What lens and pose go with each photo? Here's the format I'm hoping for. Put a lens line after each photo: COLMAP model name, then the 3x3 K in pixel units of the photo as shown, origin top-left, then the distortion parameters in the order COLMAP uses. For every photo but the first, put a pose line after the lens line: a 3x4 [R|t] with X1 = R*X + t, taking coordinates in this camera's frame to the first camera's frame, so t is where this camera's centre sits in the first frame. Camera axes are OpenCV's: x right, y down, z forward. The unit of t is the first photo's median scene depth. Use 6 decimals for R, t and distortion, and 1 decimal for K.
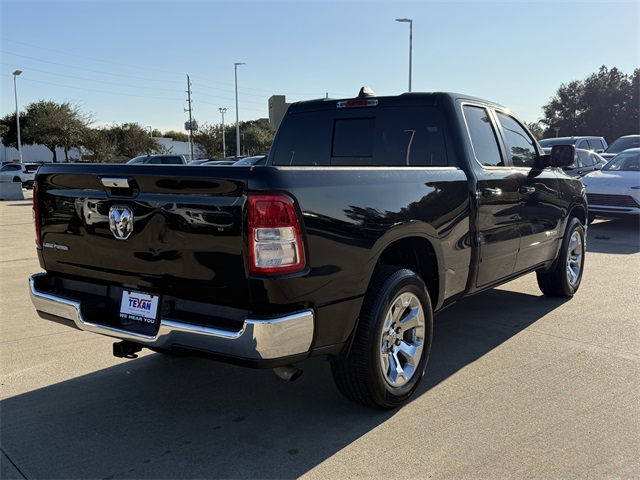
lens RADIAL K [[654.2, 0, 320.0], [0, 654.2, 240.0], [0, 0, 1]] dist [0.063011, -0.003279]
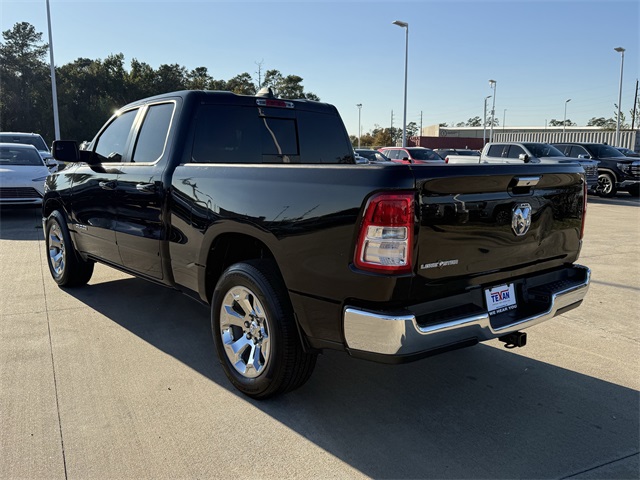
lens RADIAL K [[572.3, 0, 320.0], [0, 572.3, 240.0], [0, 0, 1]] dist [0.013091, -0.001349]
pose [[0.251941, -0.135701, 0.958181, -0.331112], [0.107599, 0.987909, 0.111620, -0.034437], [-0.961742, 0.074977, 0.263496, 0.279371]]
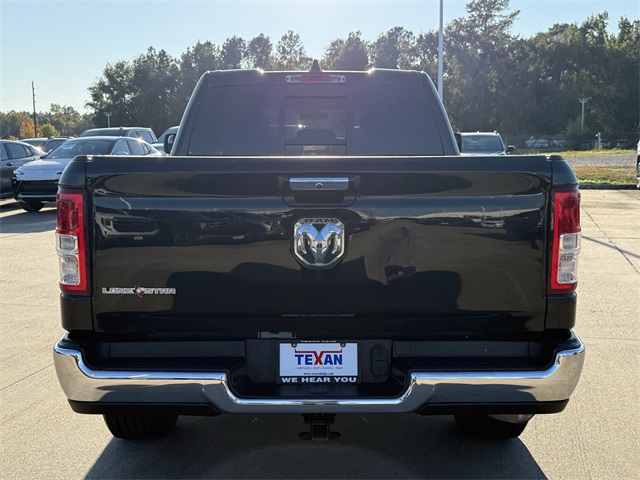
lens RADIAL K [[771.2, 0, 320.0], [0, 771.2, 240.0], [0, 0, 1]] dist [0.017284, -0.043744]
pose [[0.810274, -0.069980, 0.581858, -0.199512], [0.072536, 0.997186, 0.018922, -0.011393], [-0.581545, 0.026874, 0.813071, 0.091789]]
